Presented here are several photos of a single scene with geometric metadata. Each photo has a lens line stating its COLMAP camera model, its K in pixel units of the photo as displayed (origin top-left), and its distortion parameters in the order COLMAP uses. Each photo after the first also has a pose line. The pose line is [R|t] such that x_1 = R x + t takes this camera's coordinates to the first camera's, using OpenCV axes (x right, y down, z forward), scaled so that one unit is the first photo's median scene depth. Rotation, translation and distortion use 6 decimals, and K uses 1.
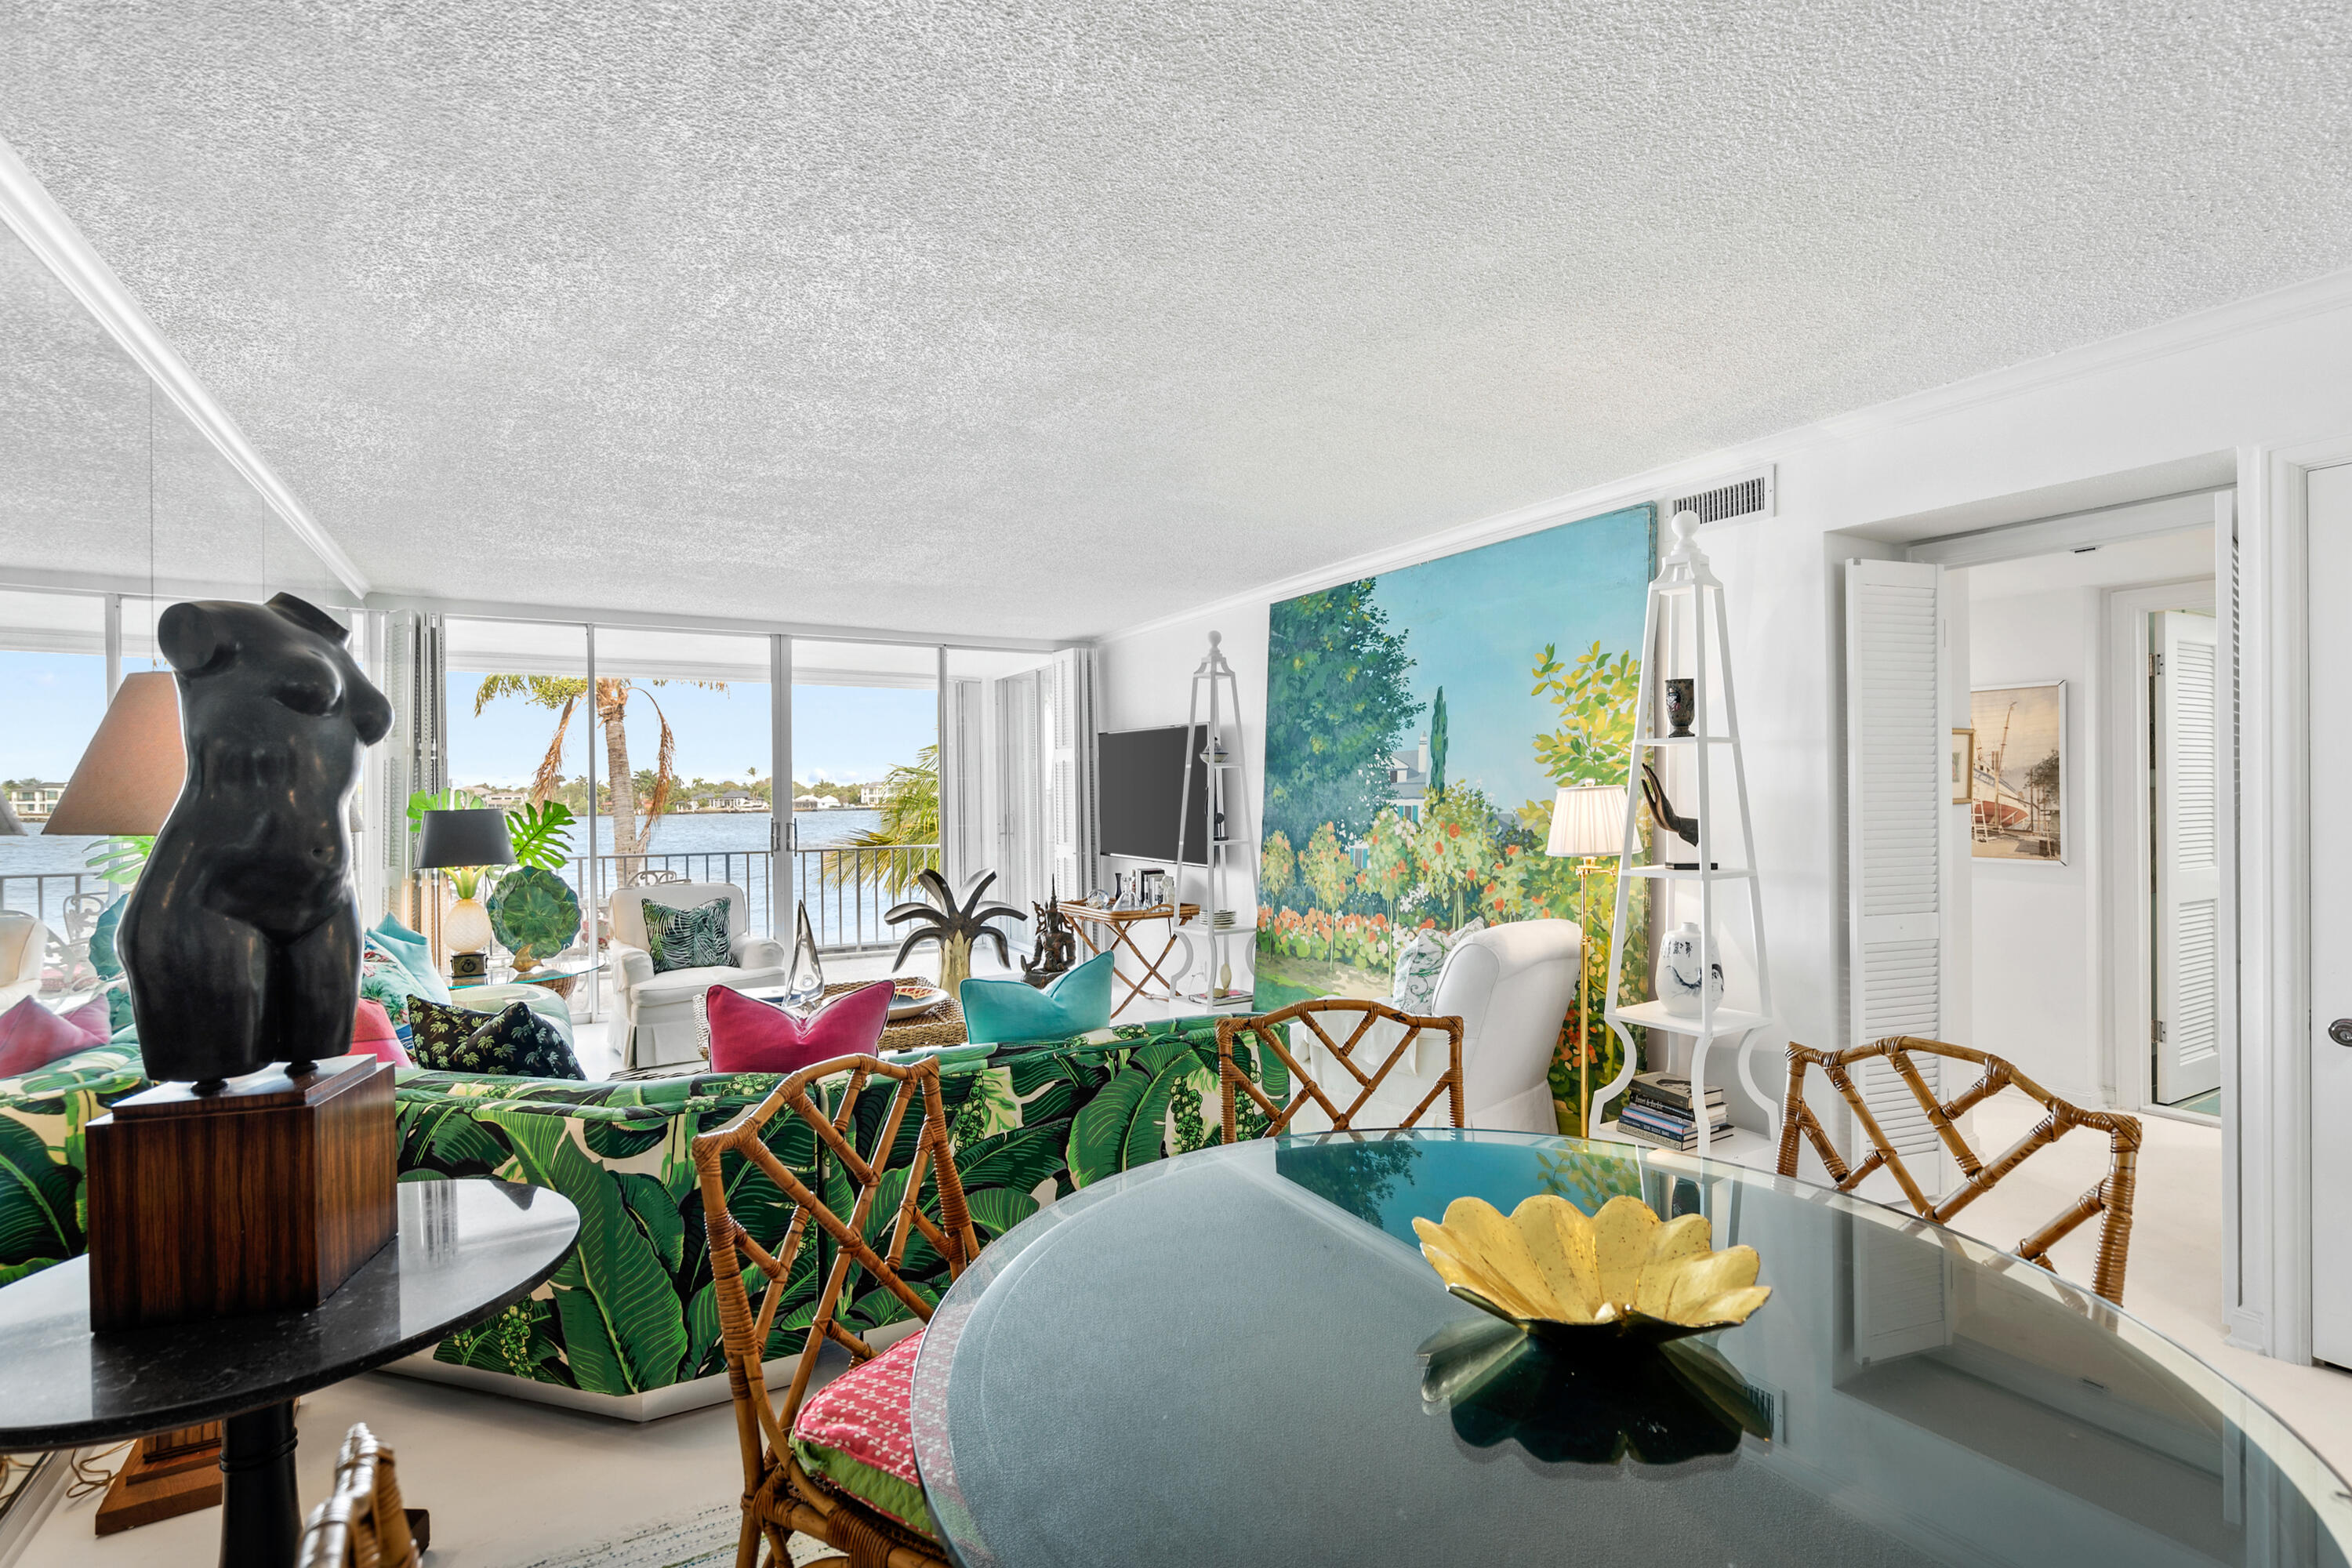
lens RADIAL K [[1079.4, 0, 1177.2], [0, 1079.4, 787.7], [0, 0, 1]] dist [0.000596, -0.000176]
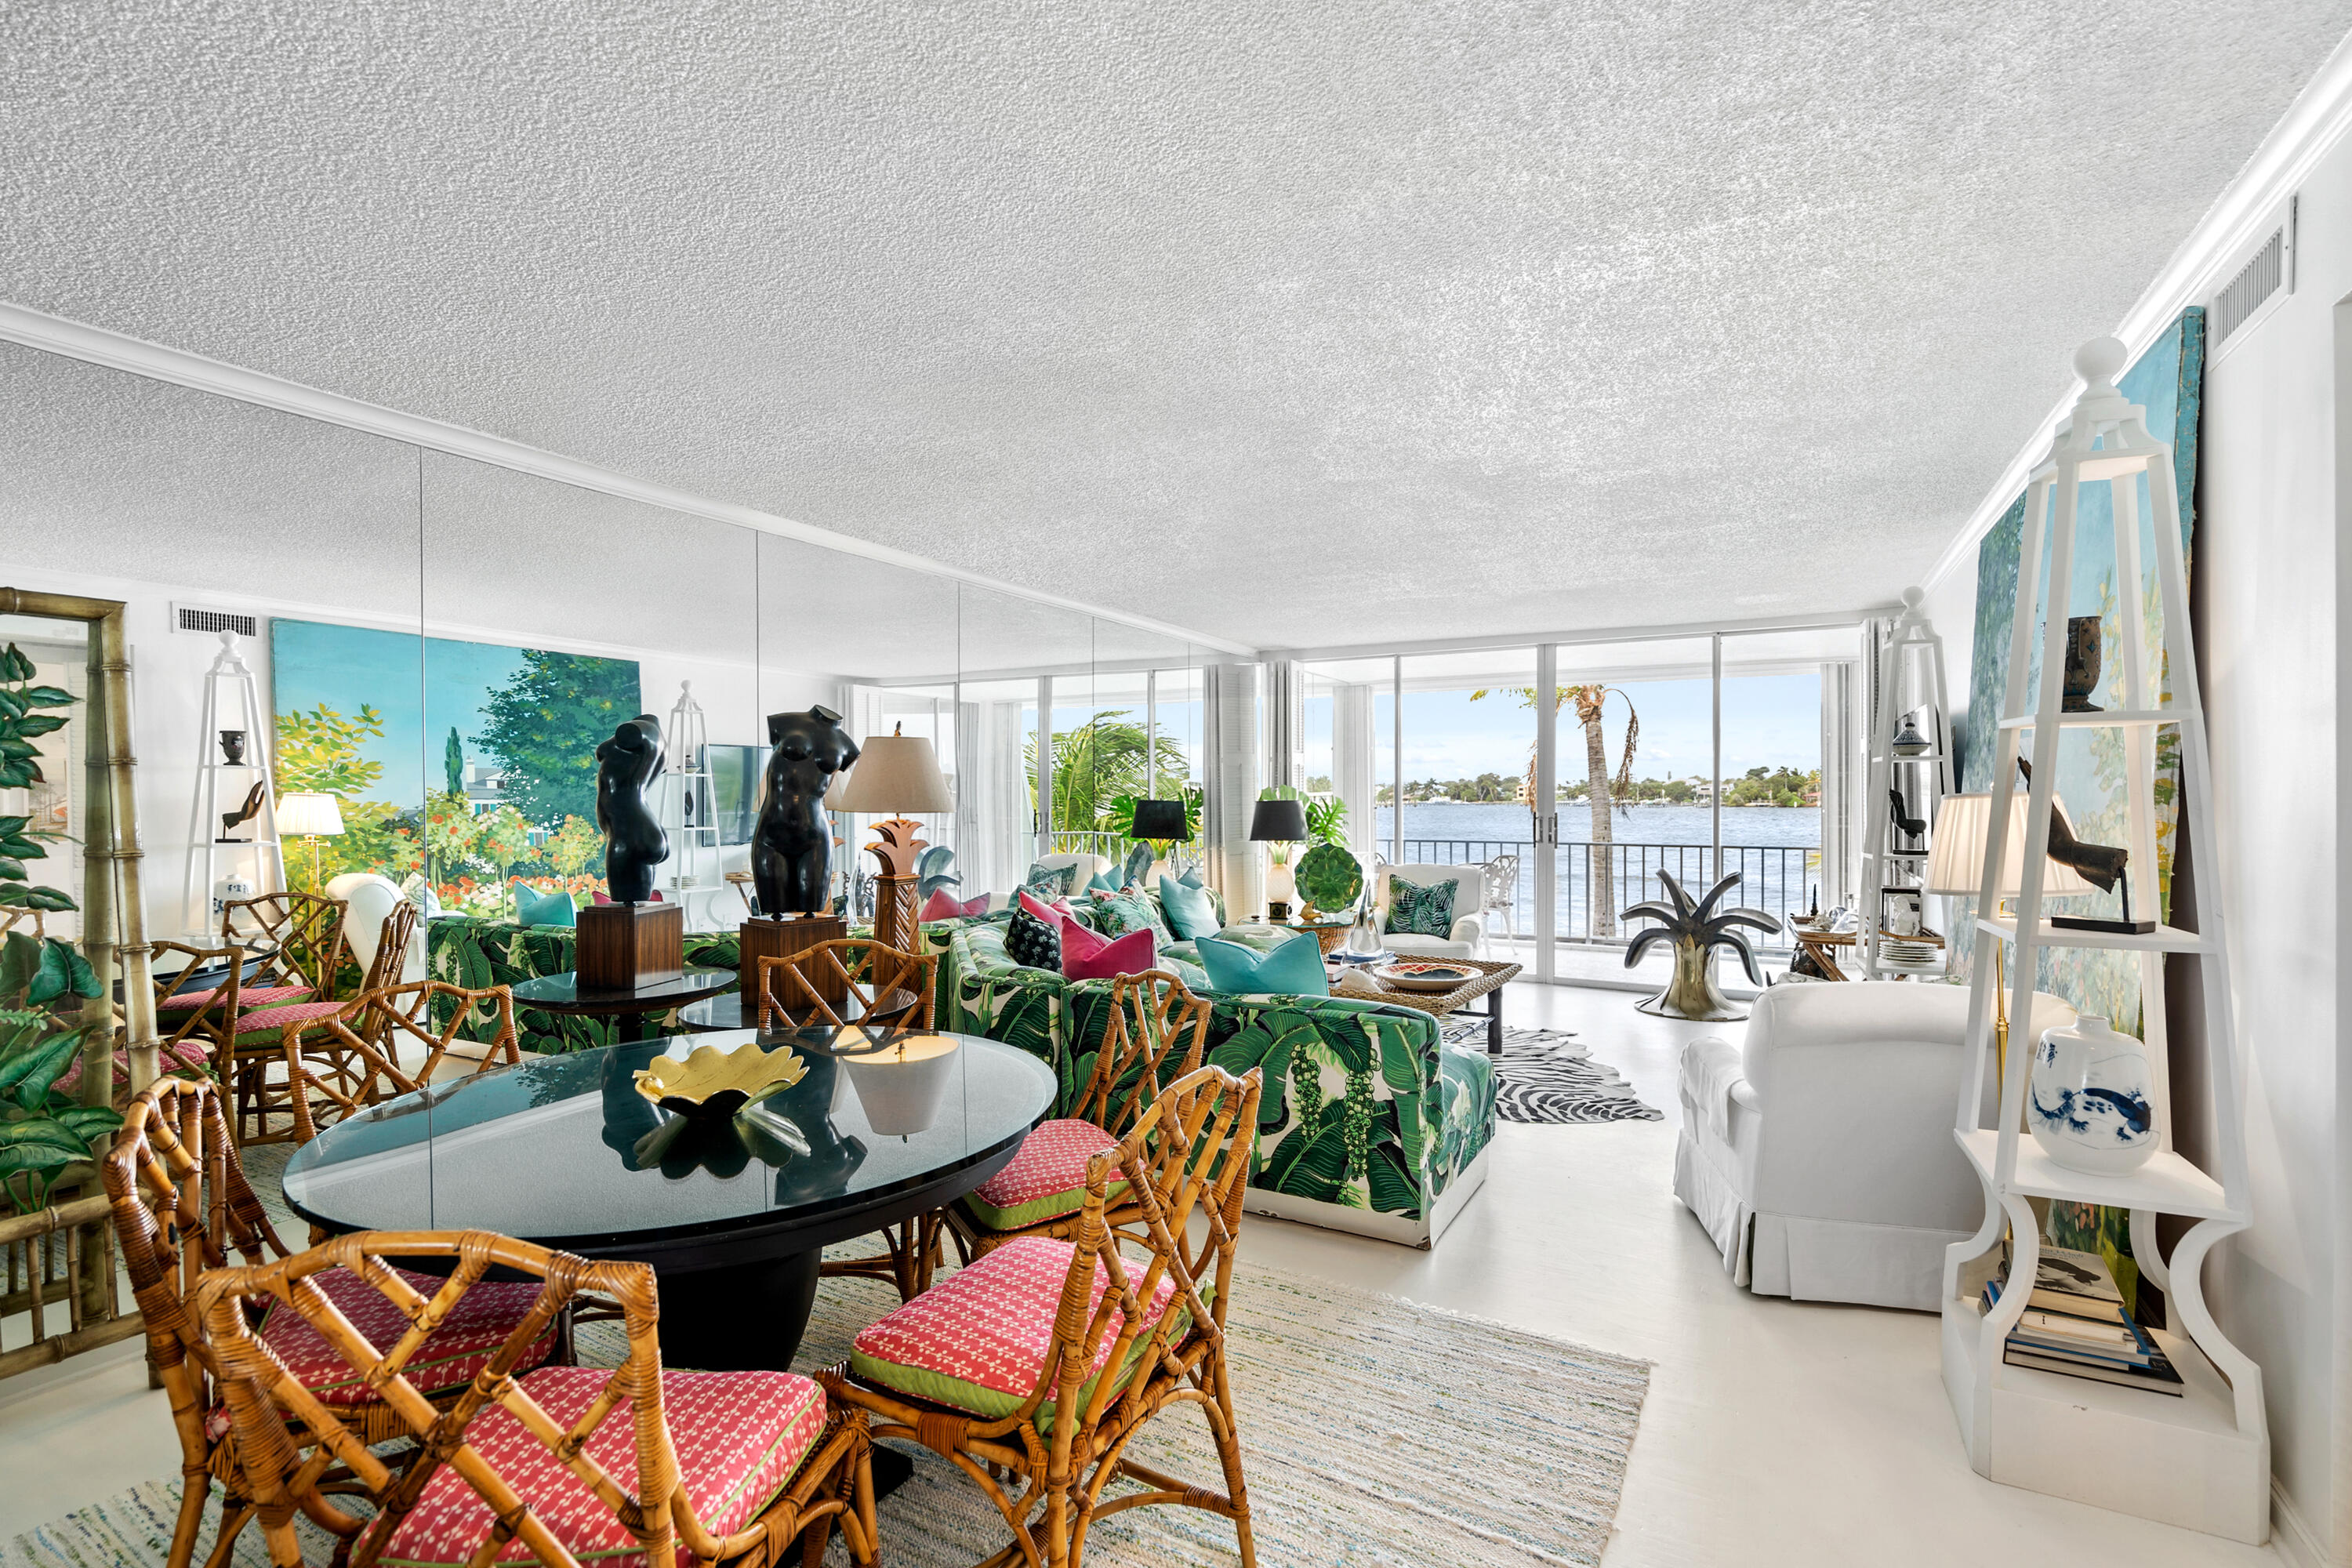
lens RADIAL K [[1079.4, 0, 1178.7], [0, 1079.4, 794.3], [0, 0, 1]] dist [0.000596, -0.000176]
pose [[0.512744, 0.008734, -0.858497, 0.729508], [0.003491, 0.999919, 0.012258, -0.009895], [0.858534, -0.009282, 0.512672, 0.242108]]
